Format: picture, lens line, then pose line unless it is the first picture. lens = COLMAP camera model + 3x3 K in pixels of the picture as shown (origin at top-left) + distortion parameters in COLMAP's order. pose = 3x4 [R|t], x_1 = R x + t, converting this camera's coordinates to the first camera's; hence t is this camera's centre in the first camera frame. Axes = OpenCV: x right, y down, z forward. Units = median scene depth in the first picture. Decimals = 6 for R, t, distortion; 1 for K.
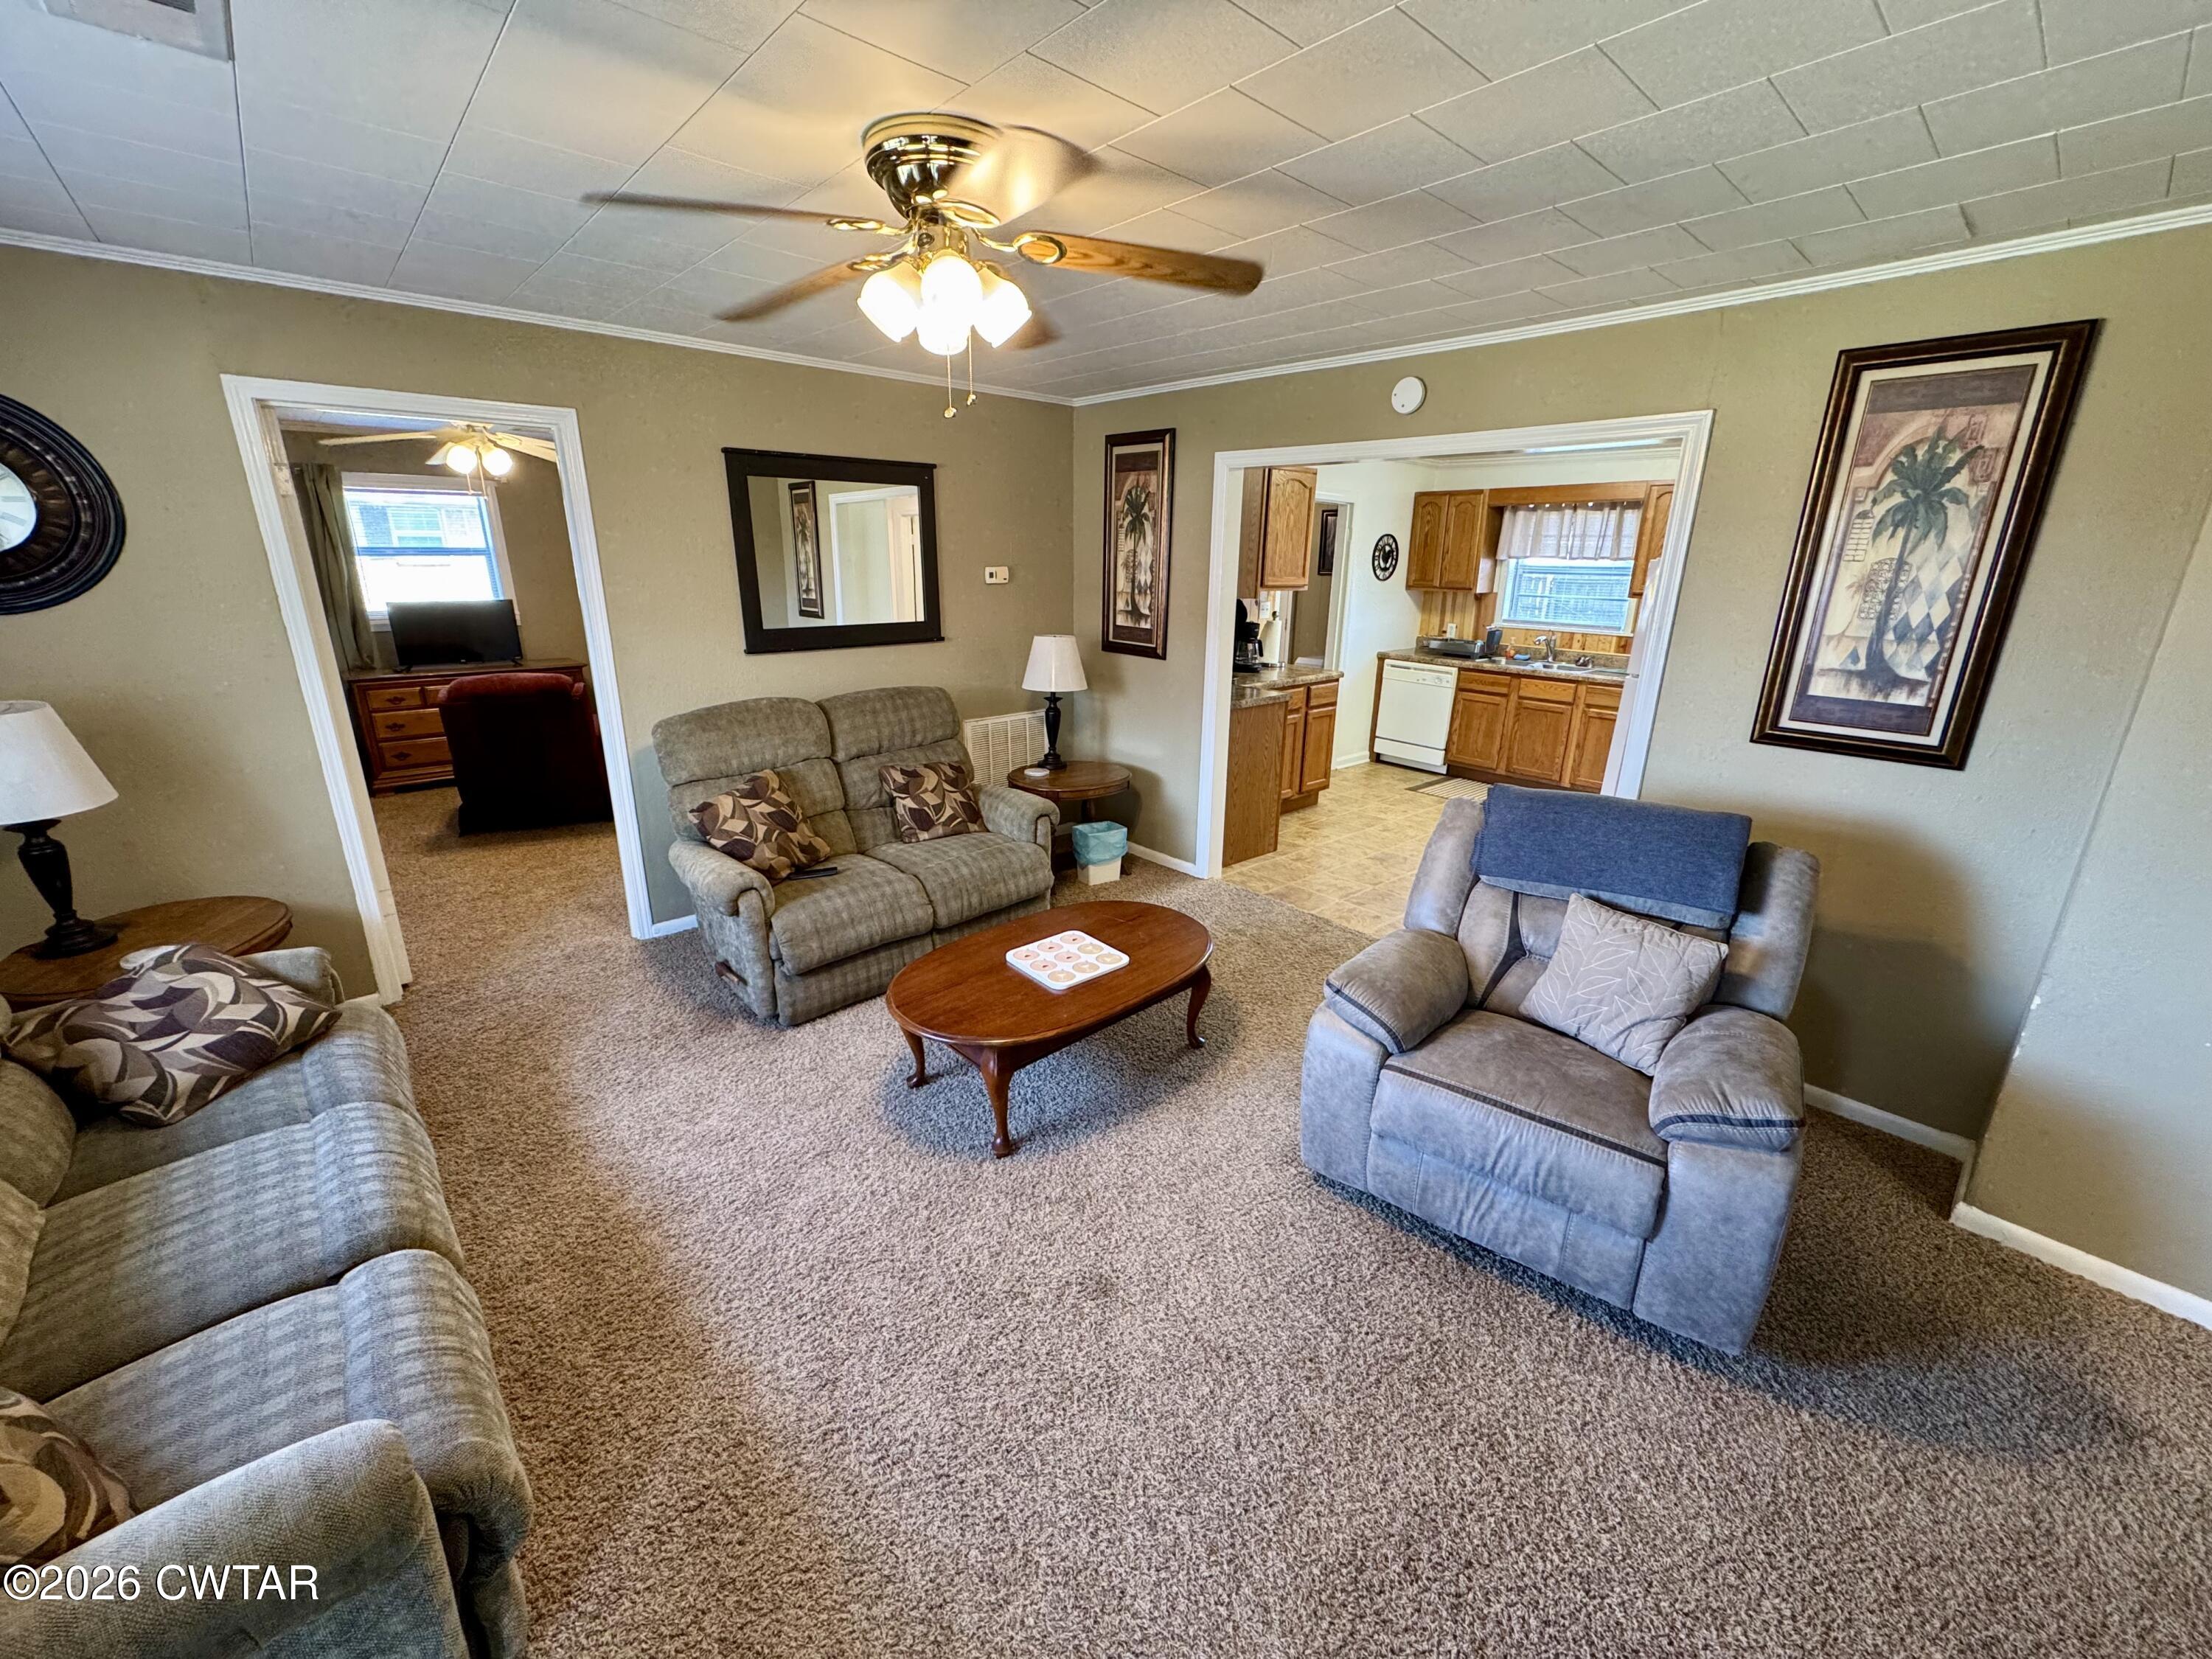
lens RADIAL K [[887.2, 0, 1101.7], [0, 887.2, 829.1], [0, 0, 1]] dist [-0.000902, -0.000307]
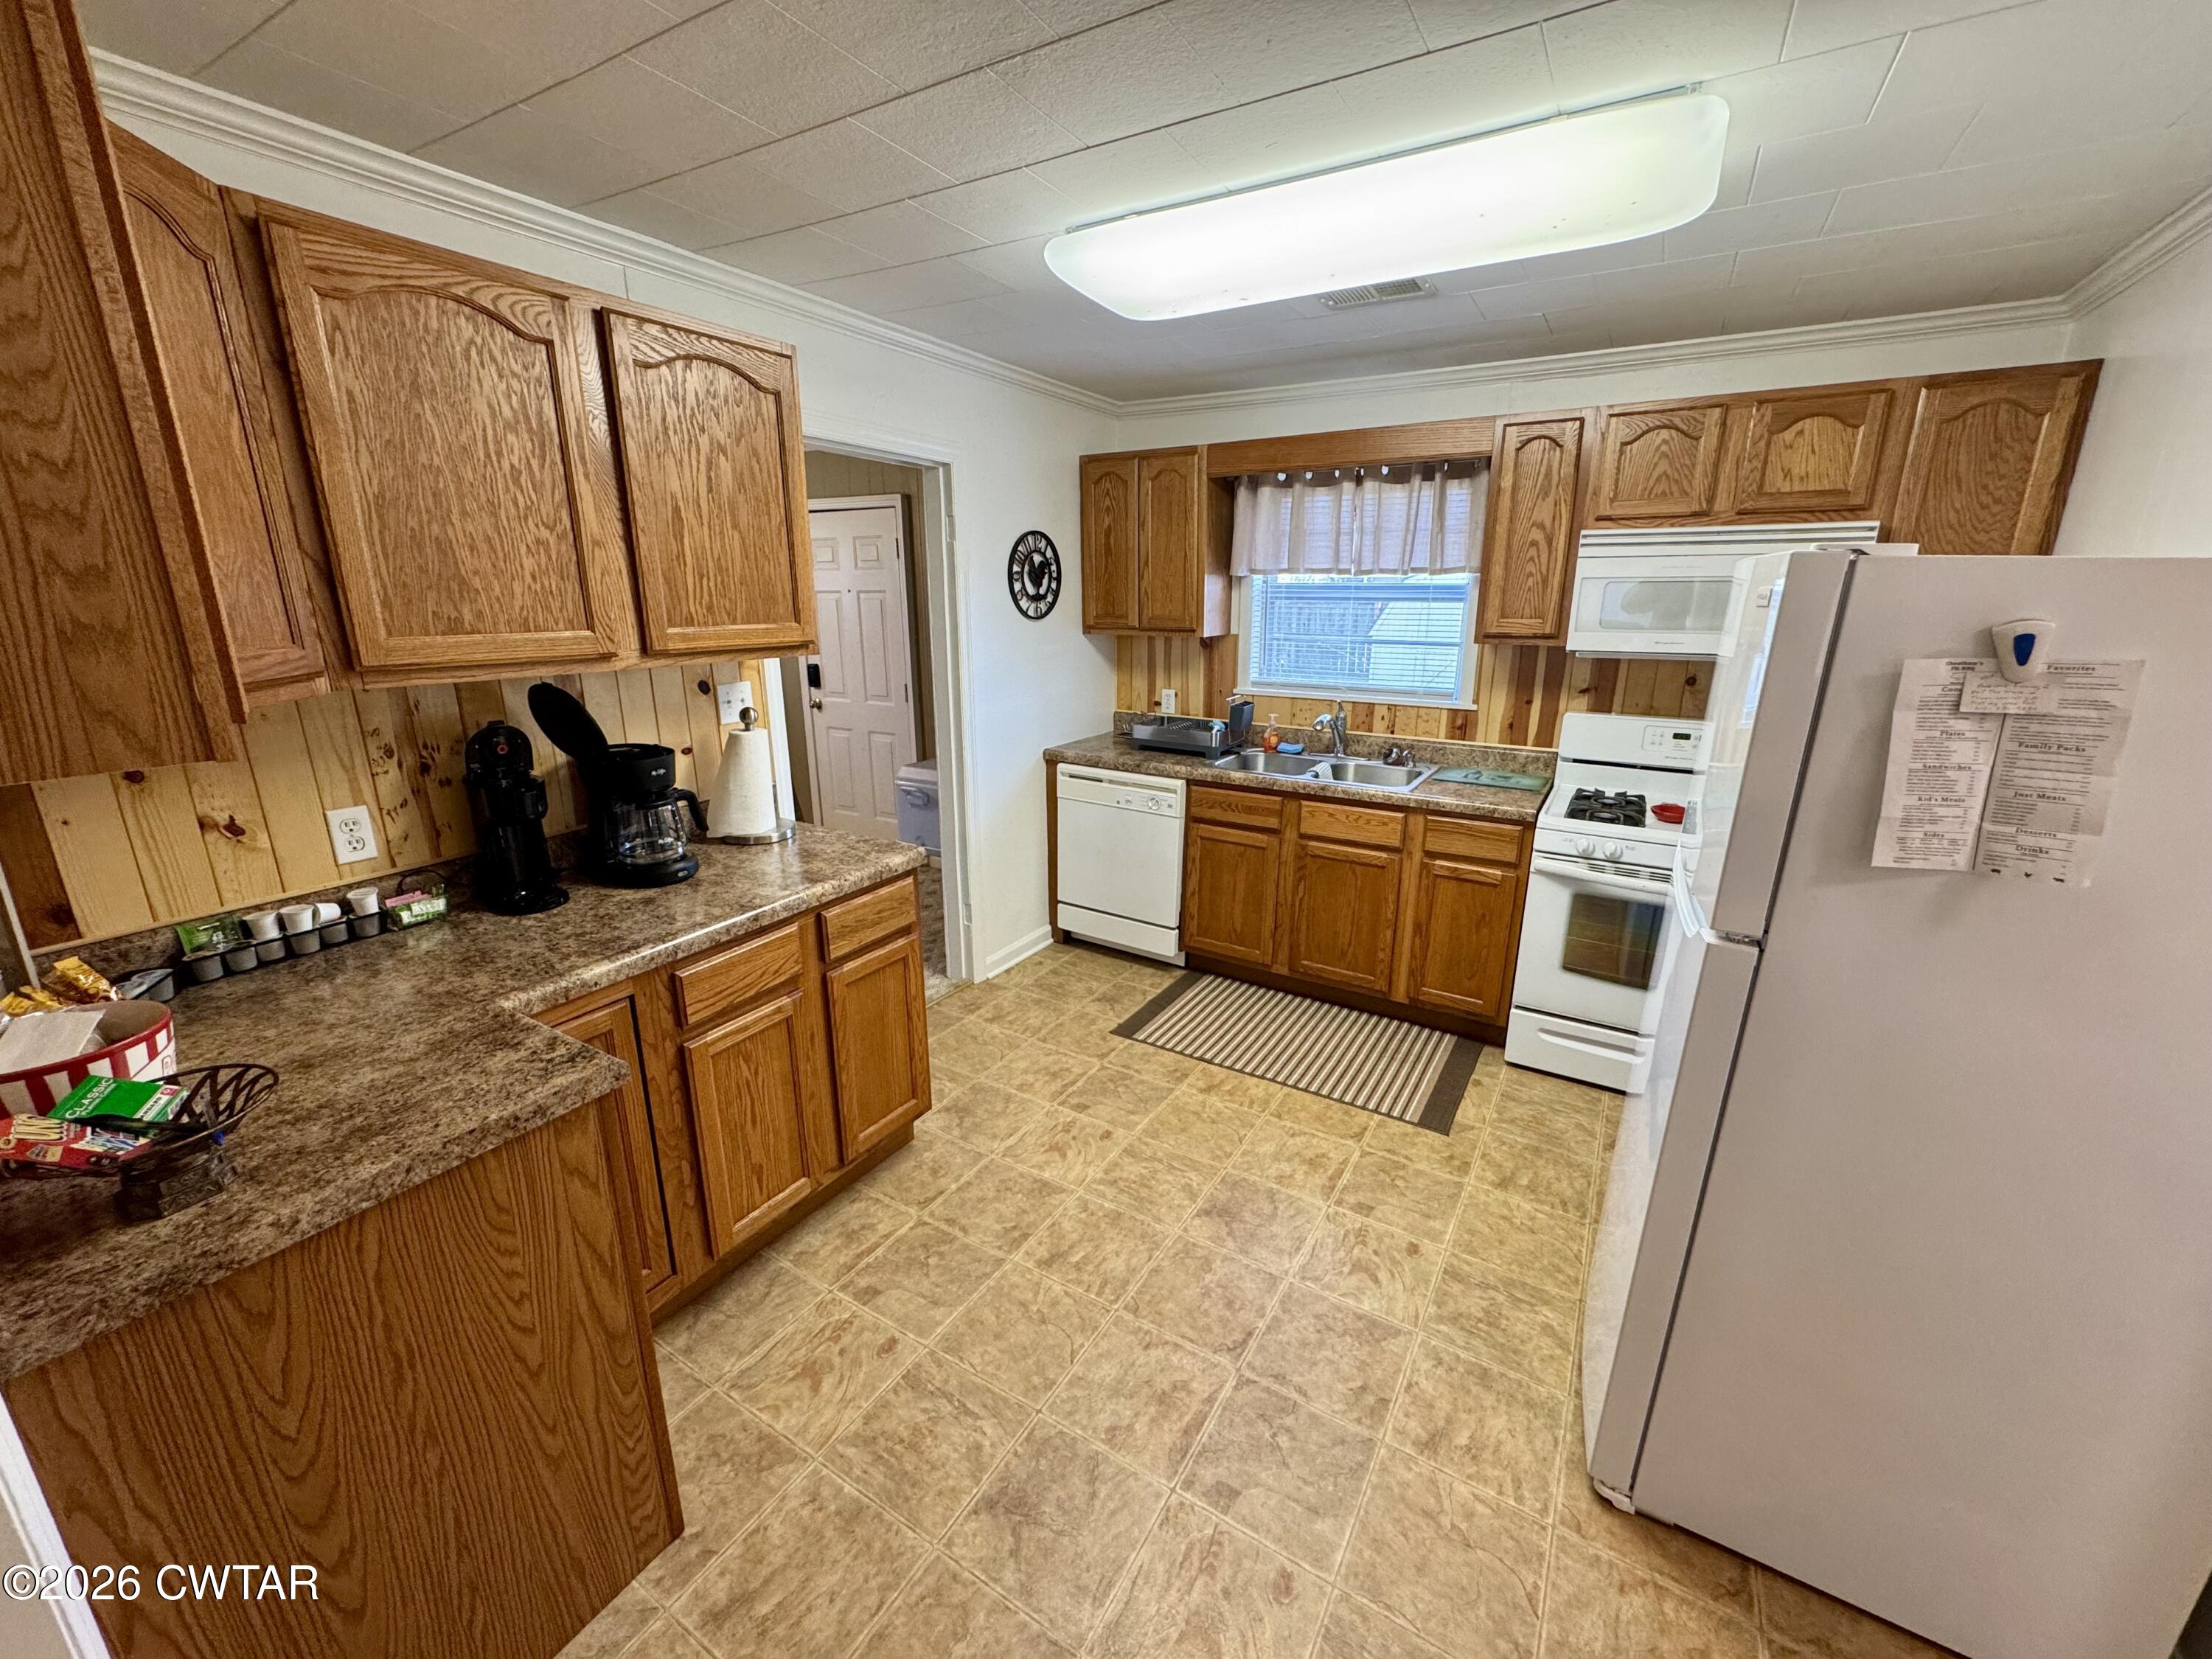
lens RADIAL K [[887.2, 0, 1101.7], [0, 887.2, 829.1], [0, 0, 1]] dist [-0.000902, -0.000307]
pose [[0.959290, -0.089569, 0.267845, 0.205471], [0.097540, 0.995094, -0.016575, -0.145996], [-0.265046, 0.042026, 0.963320, 0.495503]]
